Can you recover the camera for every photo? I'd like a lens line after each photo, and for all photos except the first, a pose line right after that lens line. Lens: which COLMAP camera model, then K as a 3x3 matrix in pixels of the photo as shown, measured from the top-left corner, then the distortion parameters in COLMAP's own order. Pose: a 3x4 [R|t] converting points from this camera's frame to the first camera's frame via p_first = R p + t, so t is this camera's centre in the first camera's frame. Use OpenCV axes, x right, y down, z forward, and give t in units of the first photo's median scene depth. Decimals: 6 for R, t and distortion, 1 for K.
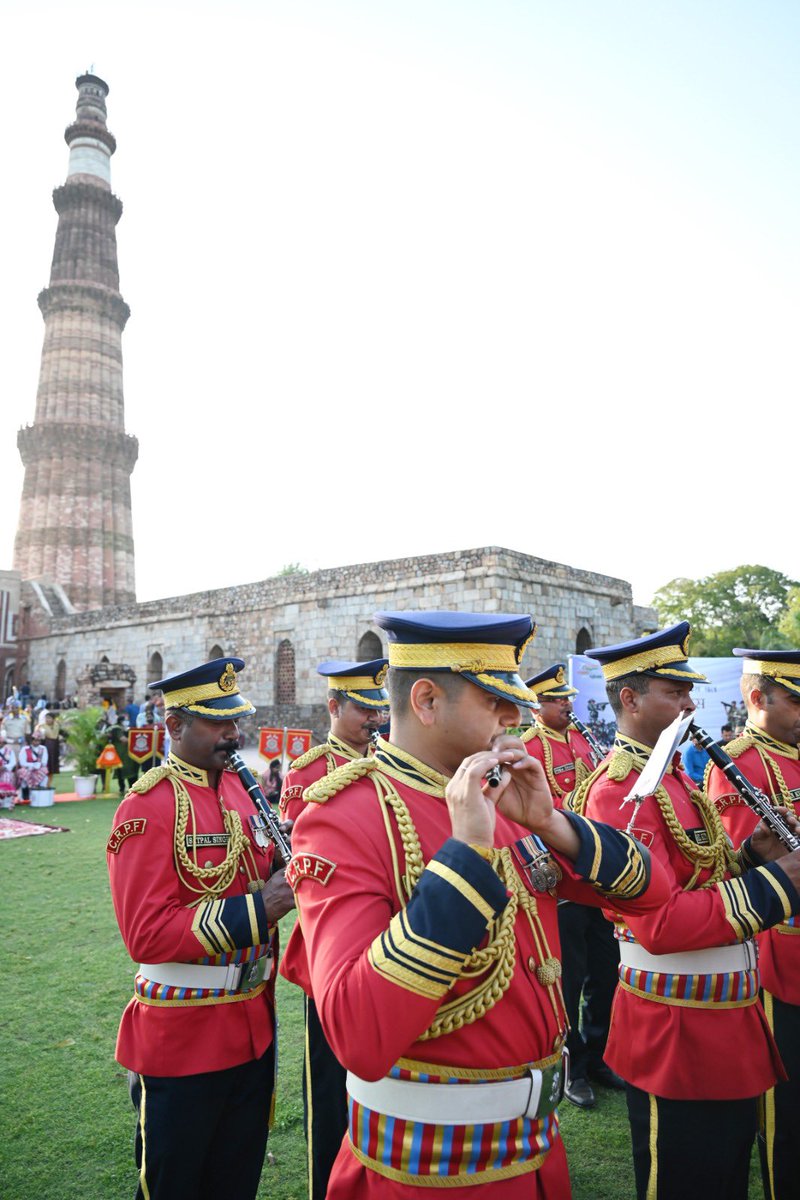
lens RADIAL K [[834.3, 0, 400.0], [0, 834.3, 600.0], [0, 0, 1]] dist [-0.000158, 0.002962]
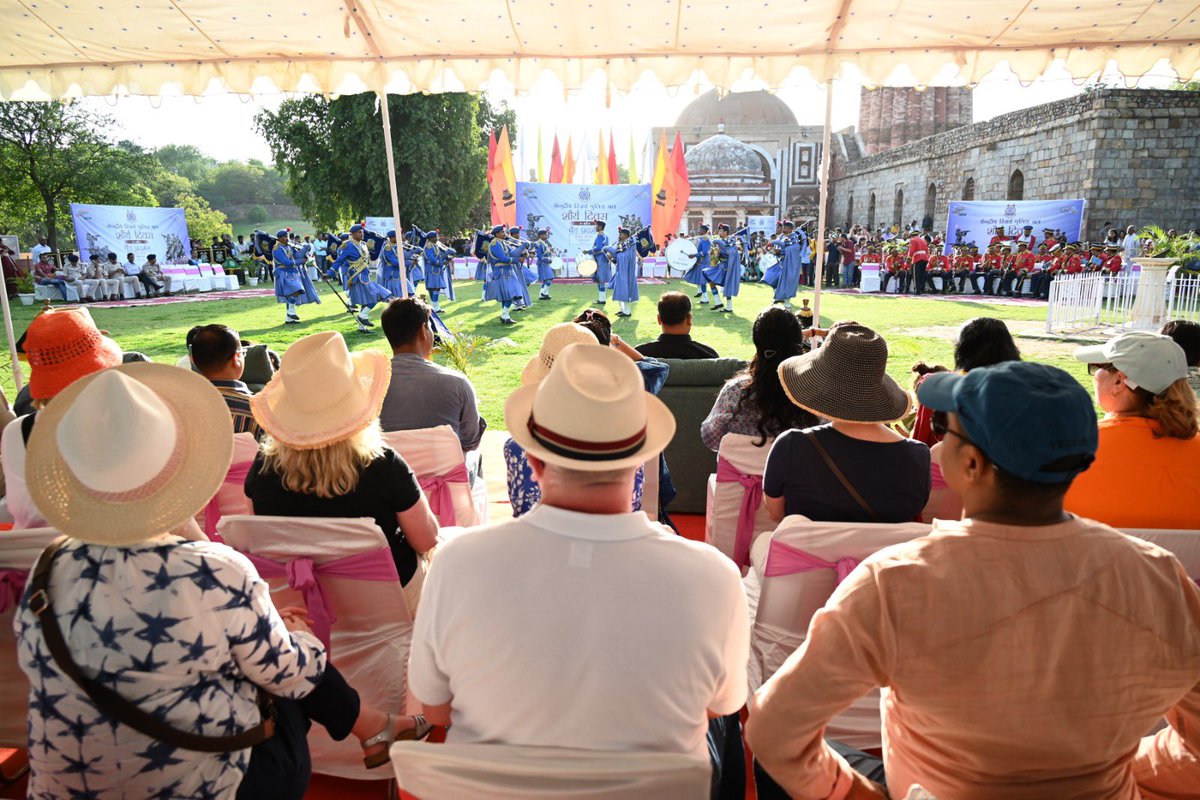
lens RADIAL K [[777.3, 0, 599.9], [0, 777.3, 416.6], [0, 0, 1]] dist [-0.005945, -0.003922]
pose [[0.688967, 0.163118, -0.706199, 0.265399], [0.096791, 0.944913, 0.312685, -0.022939], [0.718301, -0.283783, 0.635225, -0.172276]]
